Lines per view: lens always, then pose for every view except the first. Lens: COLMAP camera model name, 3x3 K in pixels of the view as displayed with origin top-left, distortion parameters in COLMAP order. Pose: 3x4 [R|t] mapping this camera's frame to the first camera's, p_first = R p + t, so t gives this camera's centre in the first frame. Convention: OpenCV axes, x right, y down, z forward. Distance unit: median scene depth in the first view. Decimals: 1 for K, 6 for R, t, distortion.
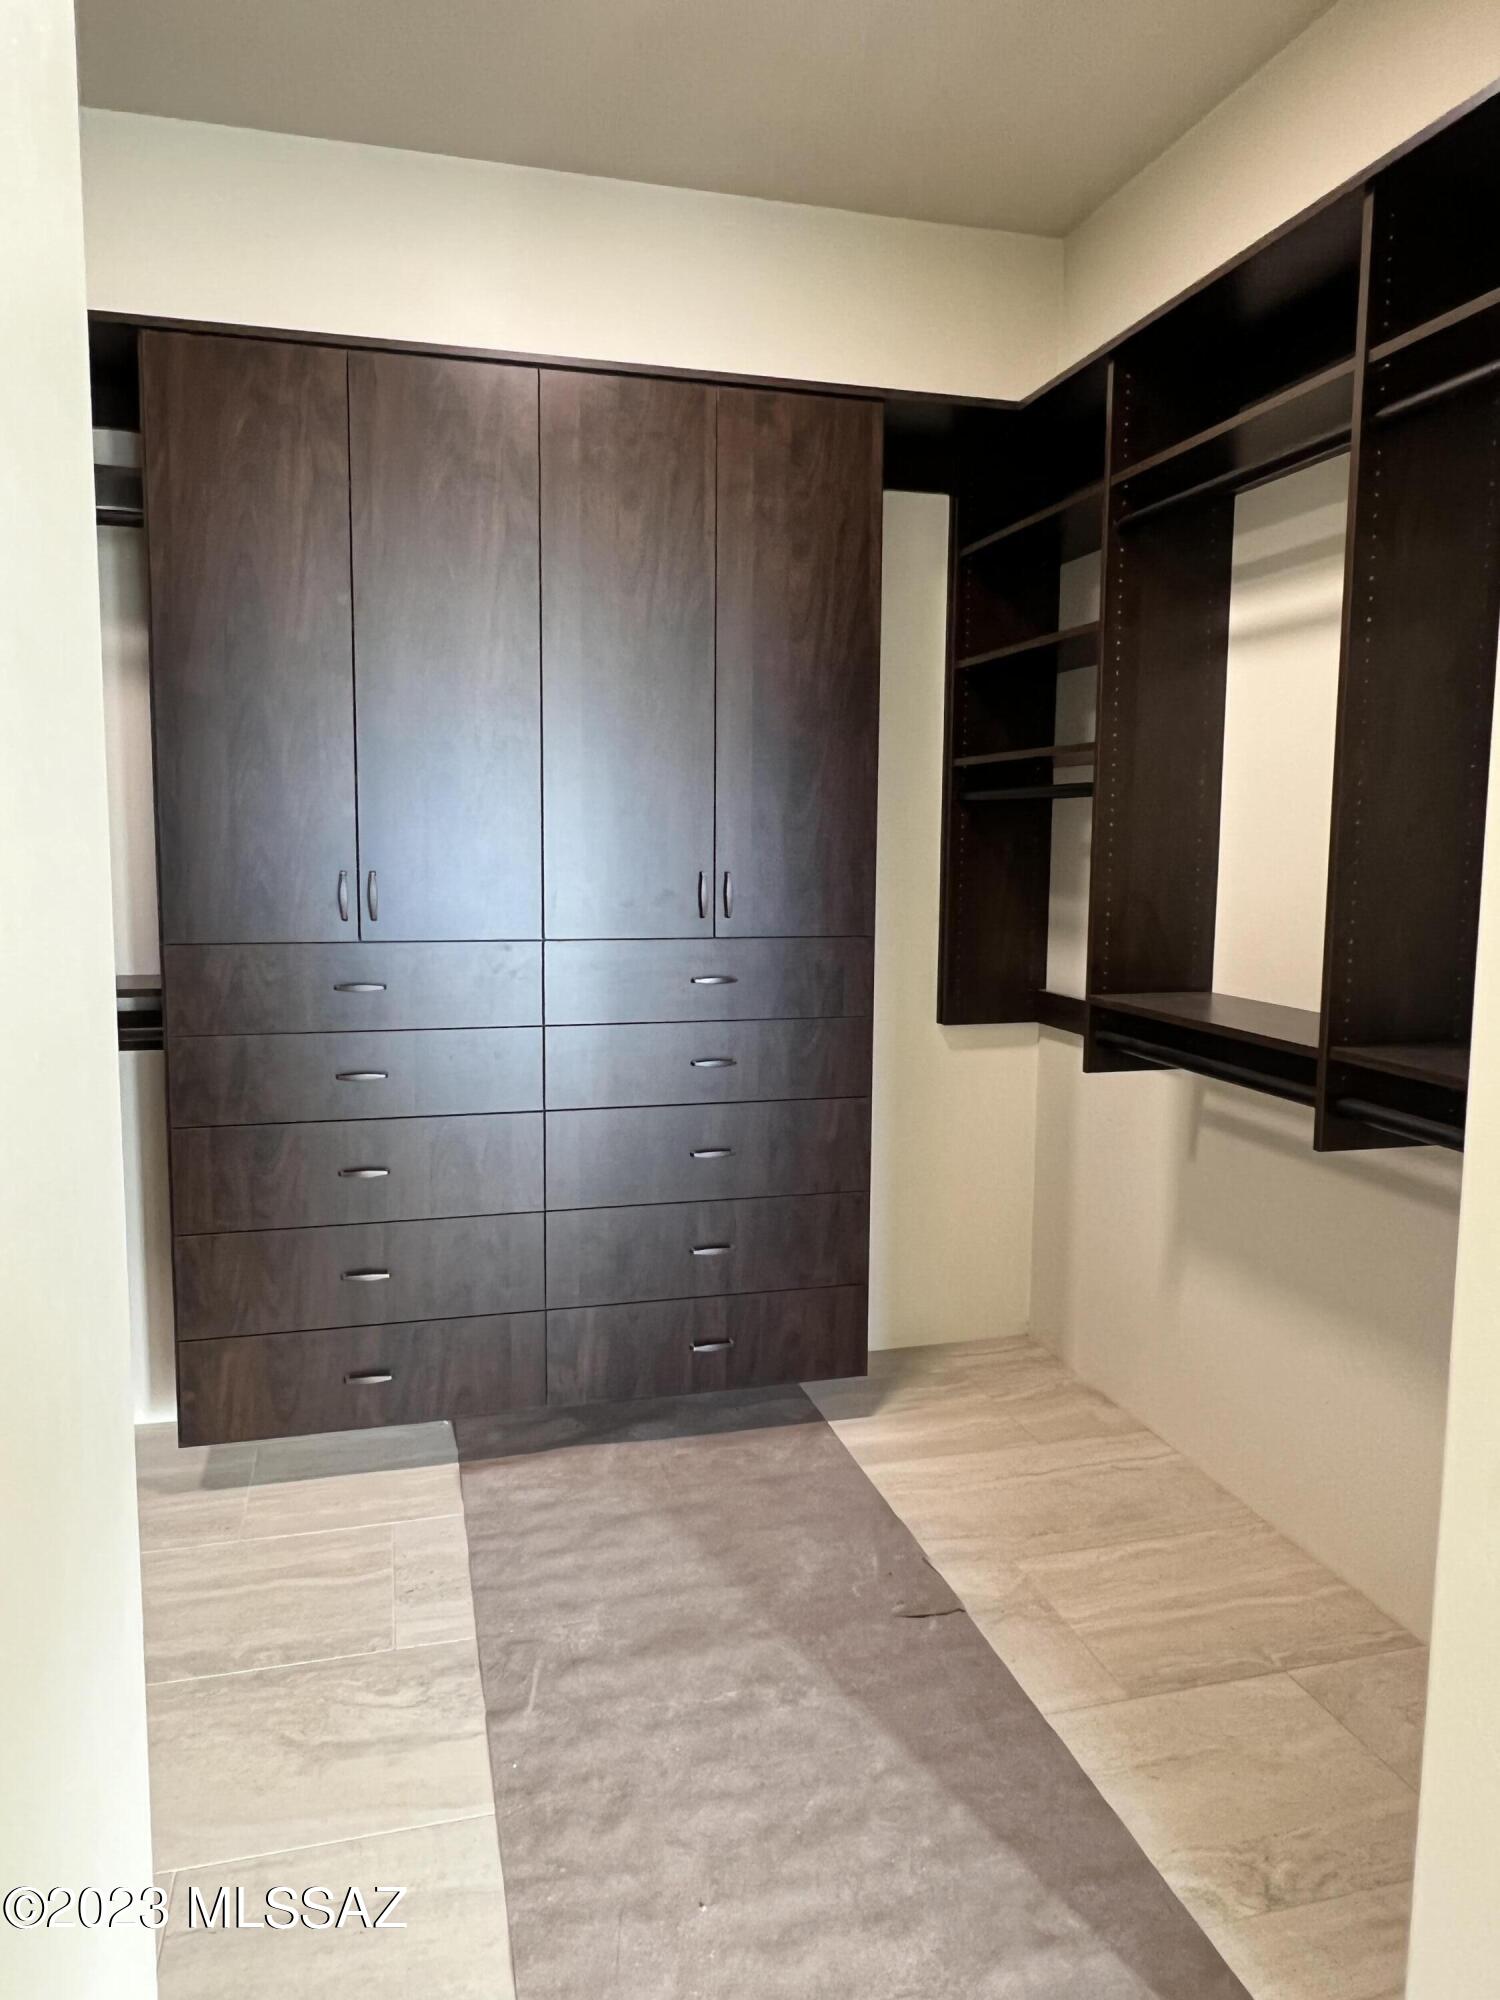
lens RADIAL K [[1347.3, 0, 742.3], [0, 1347.3, 994.3], [0, 0, 1]] dist [0.000129, -0.002138]
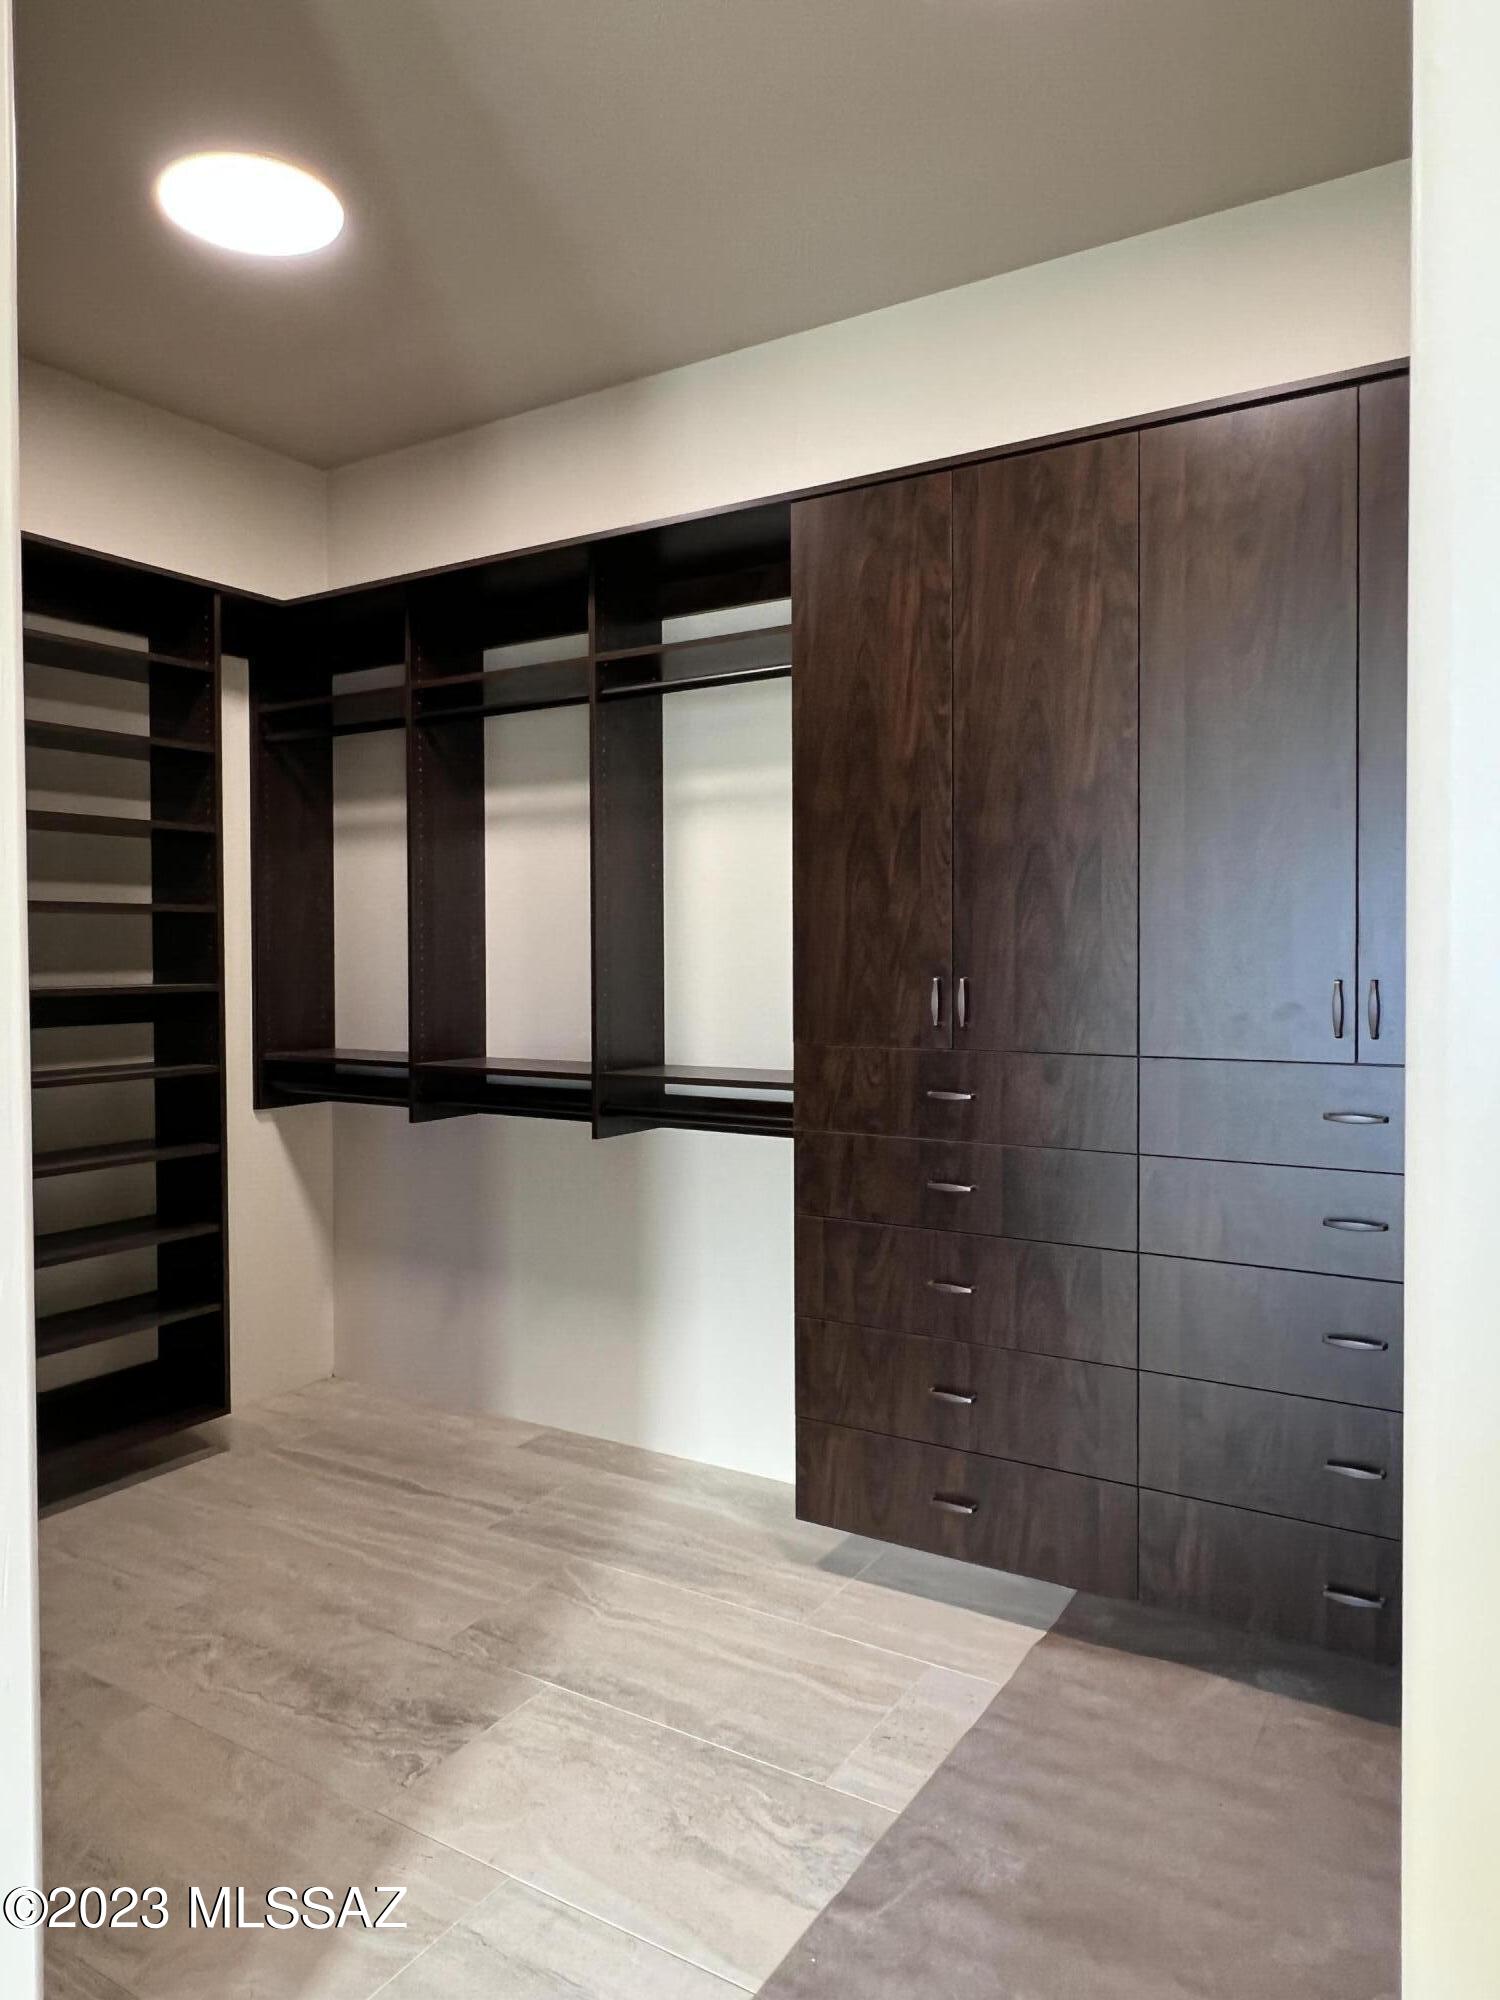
lens RADIAL K [[1347.3, 0, 744.1], [0, 1347.3, 999.4], [0, 0, 1]] dist [0.000129, -0.002138]
pose [[0.671697, 0.012939, -0.740713, 0.370235], [-0.074327, 0.995979, -0.050004, -0.016739], [0.737088, 0.088643, 0.669958, 0.243326]]
